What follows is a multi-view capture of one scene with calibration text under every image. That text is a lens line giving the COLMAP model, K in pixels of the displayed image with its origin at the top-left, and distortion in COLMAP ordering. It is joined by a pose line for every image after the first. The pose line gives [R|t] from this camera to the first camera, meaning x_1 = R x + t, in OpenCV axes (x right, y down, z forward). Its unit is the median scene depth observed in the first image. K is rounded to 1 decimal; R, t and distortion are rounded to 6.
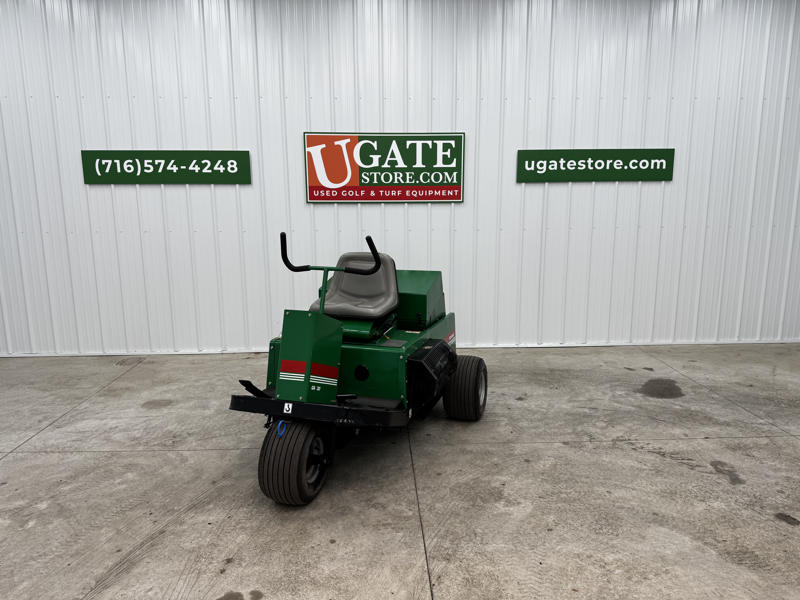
lens RADIAL K [[551.0, 0, 400.0], [0, 551.0, 300.0], [0, 0, 1]] dist [0.148907, -0.309253]
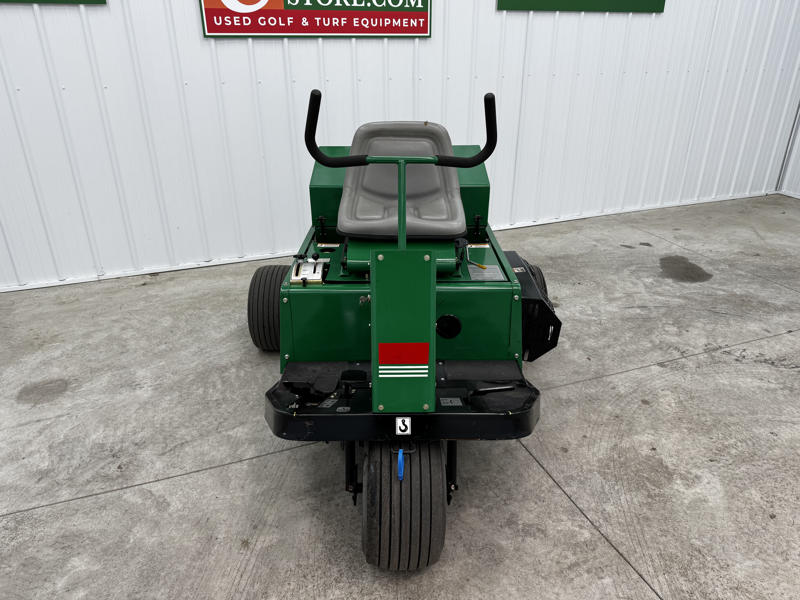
lens RADIAL K [[563.3, 0, 400.0], [0, 563.3, 300.0], [0, 0, 1]] dist [0.036243, -0.063190]
pose [[0.948714, -0.127673, 0.289207, -0.209338], [0.052424, 0.965692, 0.254343, -0.042575], [-0.311758, -0.226137, 0.922859, 0.302217]]
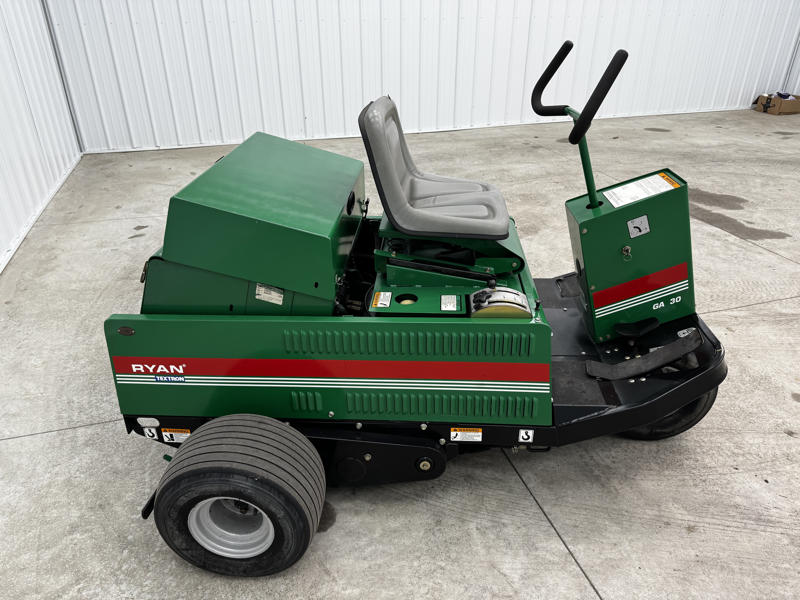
lens RADIAL K [[572.0, 0, 400.0], [0, 572.0, 300.0], [0, 0, 1]] dist [0.000203, -0.003292]
pose [[-0.253372, -0.448879, 0.856919, -0.429690], [0.174832, 0.849989, 0.496943, -0.140887], [-0.951439, 0.275729, -0.136885, 0.856639]]
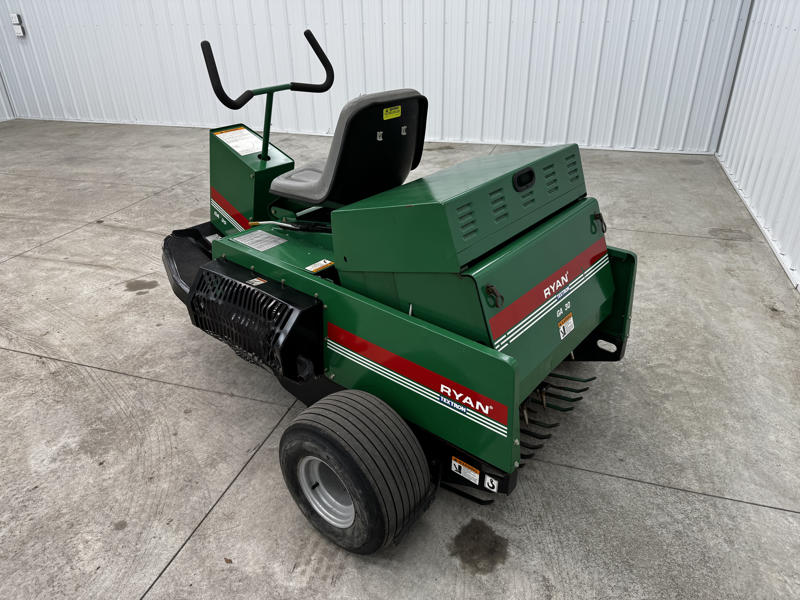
lens RADIAL K [[572.0, 0, 400.0], [0, 572.0, 300.0], [0, 0, 1]] dist [0.000203, -0.003292]
pose [[-0.356714, 0.446950, -0.820360, 0.345228], [-0.149153, 0.839618, 0.522298, -0.157010], [0.922230, 0.308670, -0.232839, 0.930782]]
